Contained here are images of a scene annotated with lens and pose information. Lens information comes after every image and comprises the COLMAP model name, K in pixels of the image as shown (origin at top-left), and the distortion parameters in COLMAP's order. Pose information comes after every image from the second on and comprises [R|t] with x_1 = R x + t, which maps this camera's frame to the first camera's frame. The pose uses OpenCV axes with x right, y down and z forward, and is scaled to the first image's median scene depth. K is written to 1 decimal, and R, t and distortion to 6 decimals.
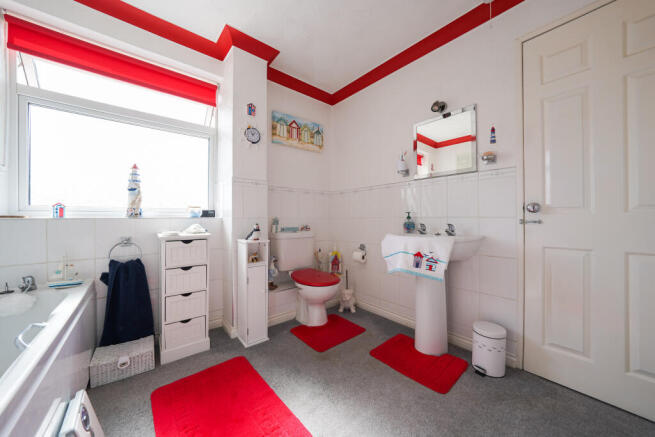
lens RADIAL K [[232.2, 0, 325.5], [0, 232.2, 216.1], [0, 0, 1]] dist [-0.011585, 0.000241]
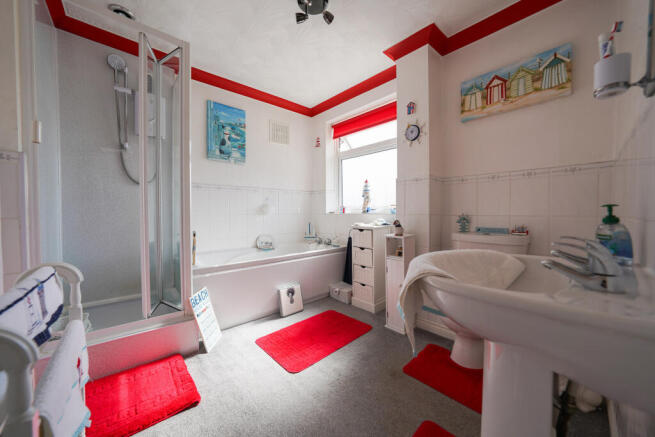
lens RADIAL K [[232.2, 0, 325.5], [0, 232.2, 216.1], [0, 0, 1]] dist [-0.011585, 0.000241]
pose [[0.046805, 0.021919, -0.998664, 0.691875], [0.008781, 0.999712, 0.022354, -0.010876], [0.998865, -0.009815, 0.046599, 0.573473]]
